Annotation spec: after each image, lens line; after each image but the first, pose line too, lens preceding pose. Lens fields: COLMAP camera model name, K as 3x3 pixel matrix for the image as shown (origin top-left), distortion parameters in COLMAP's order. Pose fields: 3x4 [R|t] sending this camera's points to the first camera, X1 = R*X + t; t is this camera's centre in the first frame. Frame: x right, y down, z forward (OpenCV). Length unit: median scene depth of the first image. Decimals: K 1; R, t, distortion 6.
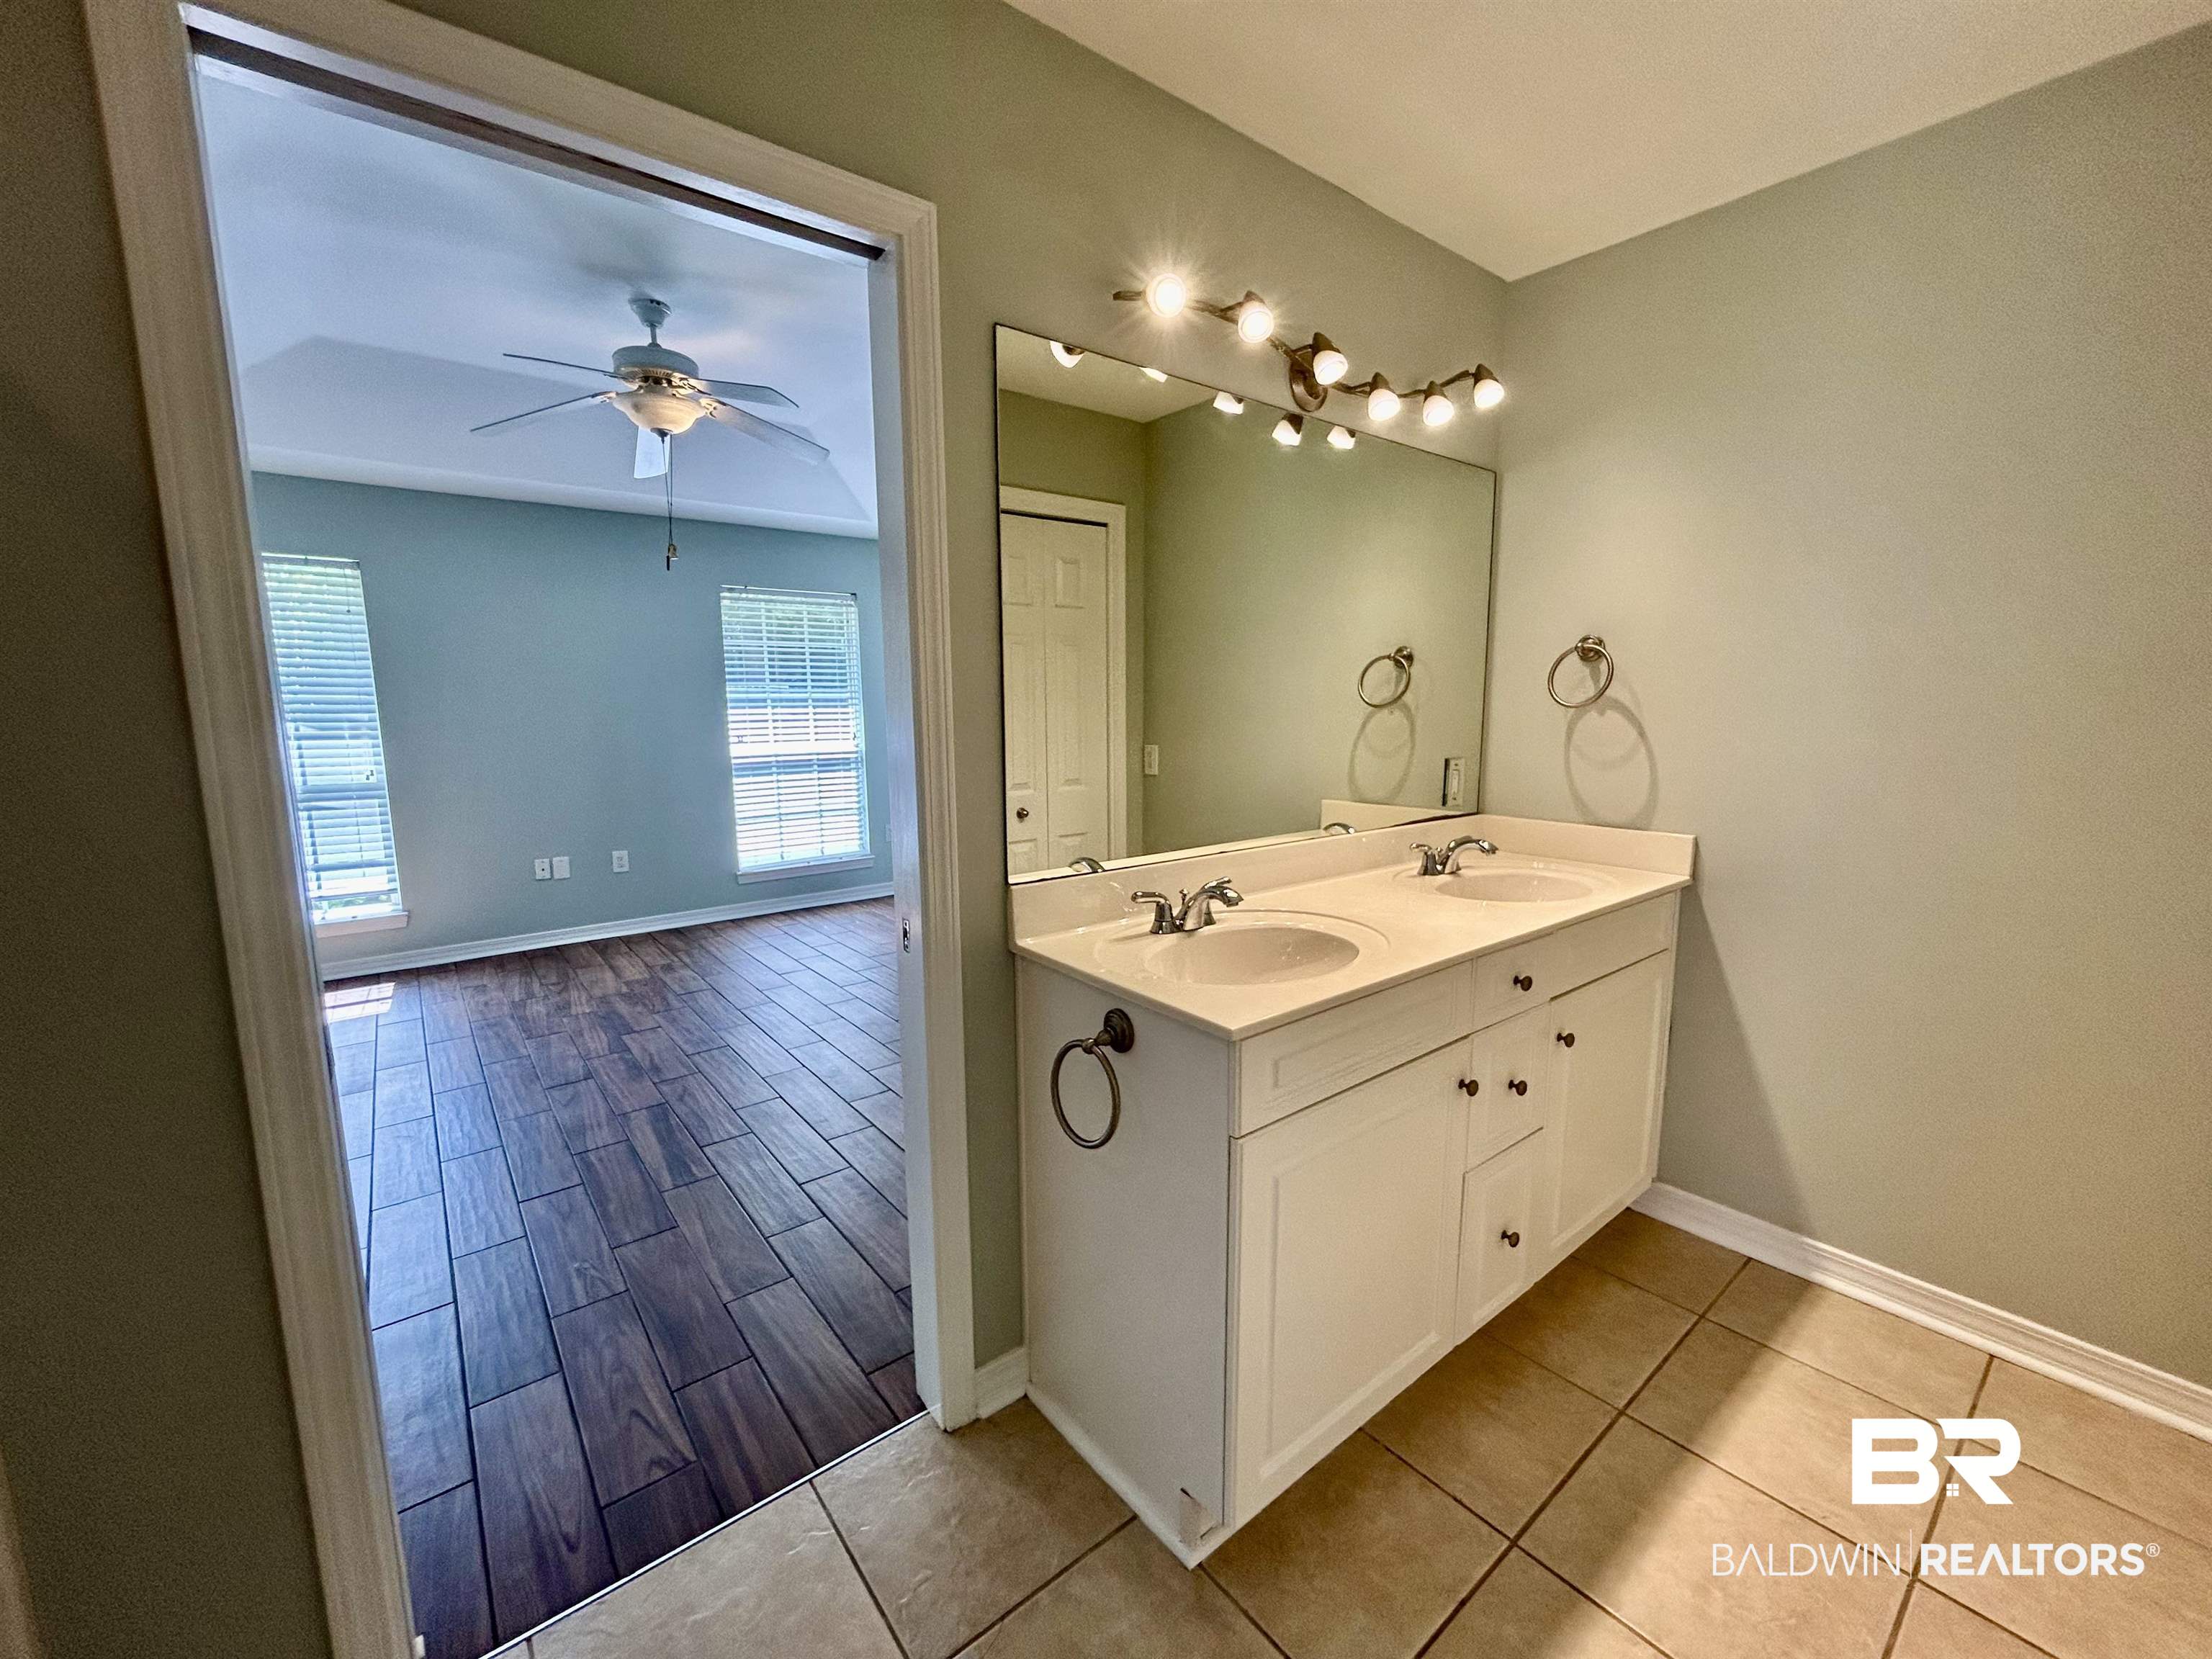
lens RADIAL K [[896.6, 0, 1106.1], [0, 896.6, 831.4], [0, 0, 1]] dist [-0.002038, 0.002502]
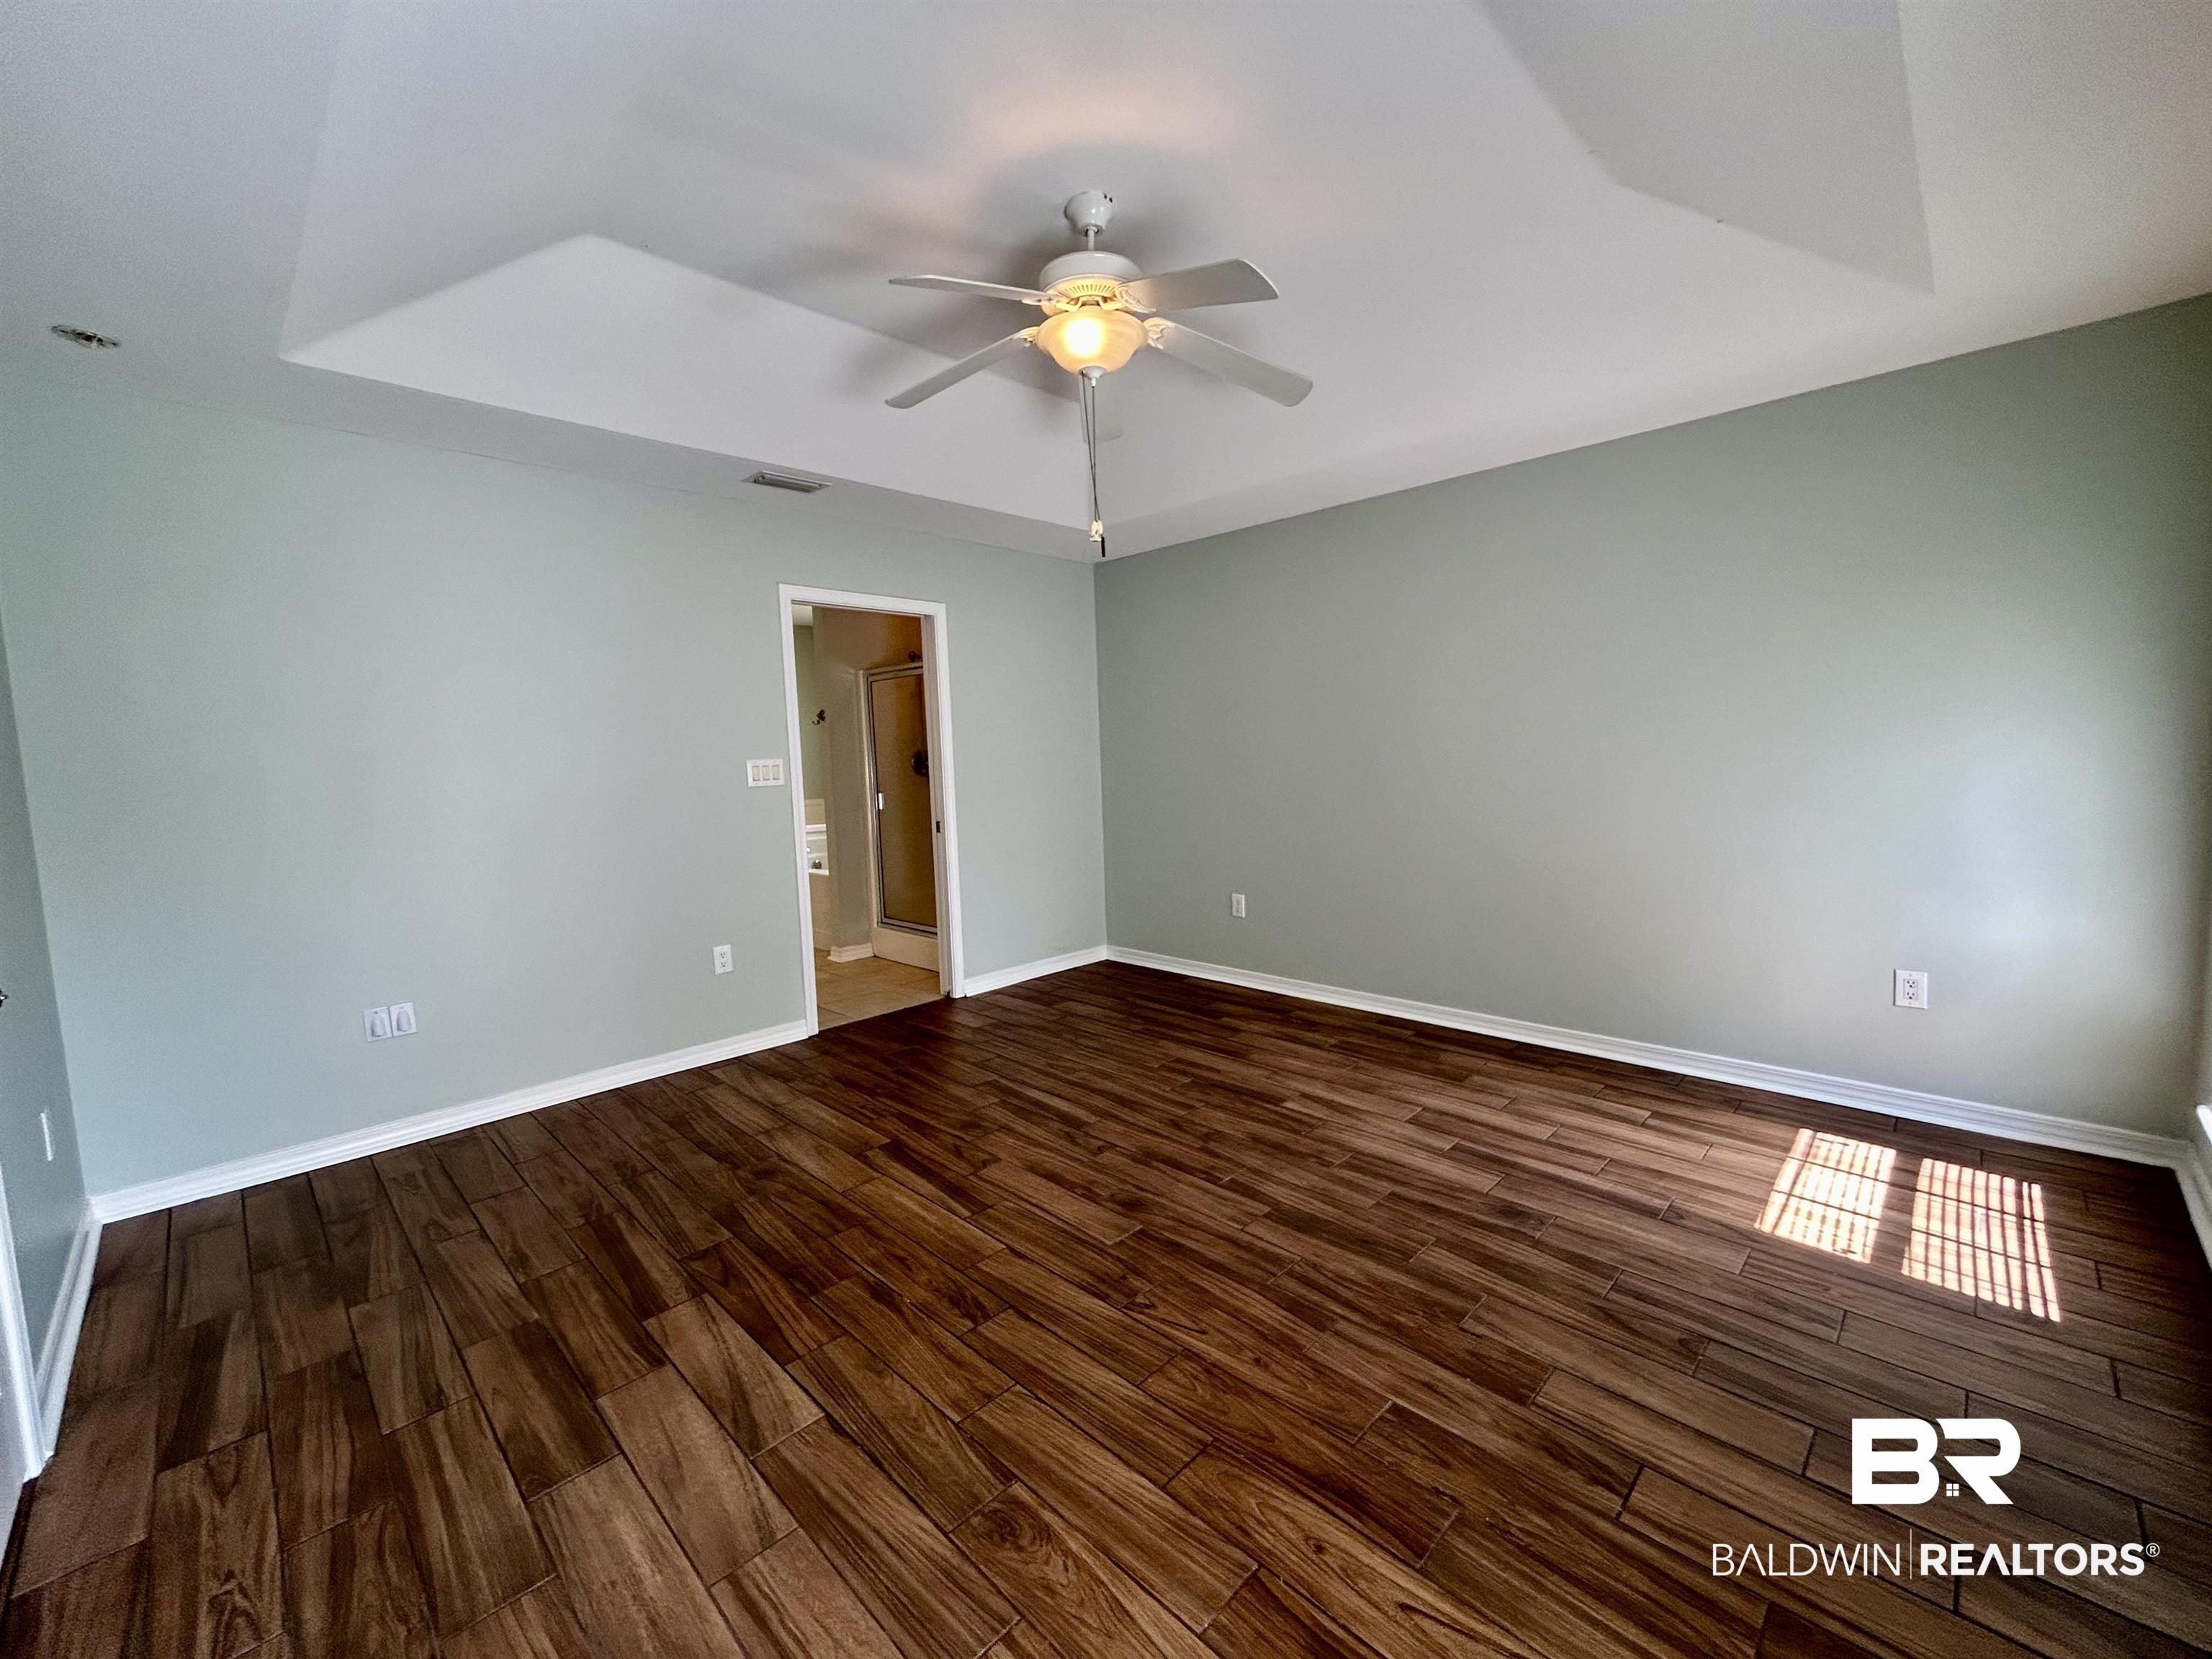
lens RADIAL K [[896.6, 0, 1117.7], [0, 896.6, 832.8], [0, 0, 1]] dist [-0.002038, 0.002502]
pose [[-0.991216, 0.053378, -0.121001, -0.292902], [0.023698, 0.971810, 0.234572, -0.177902], [0.130111, 0.229644, -0.964539, 1.301921]]
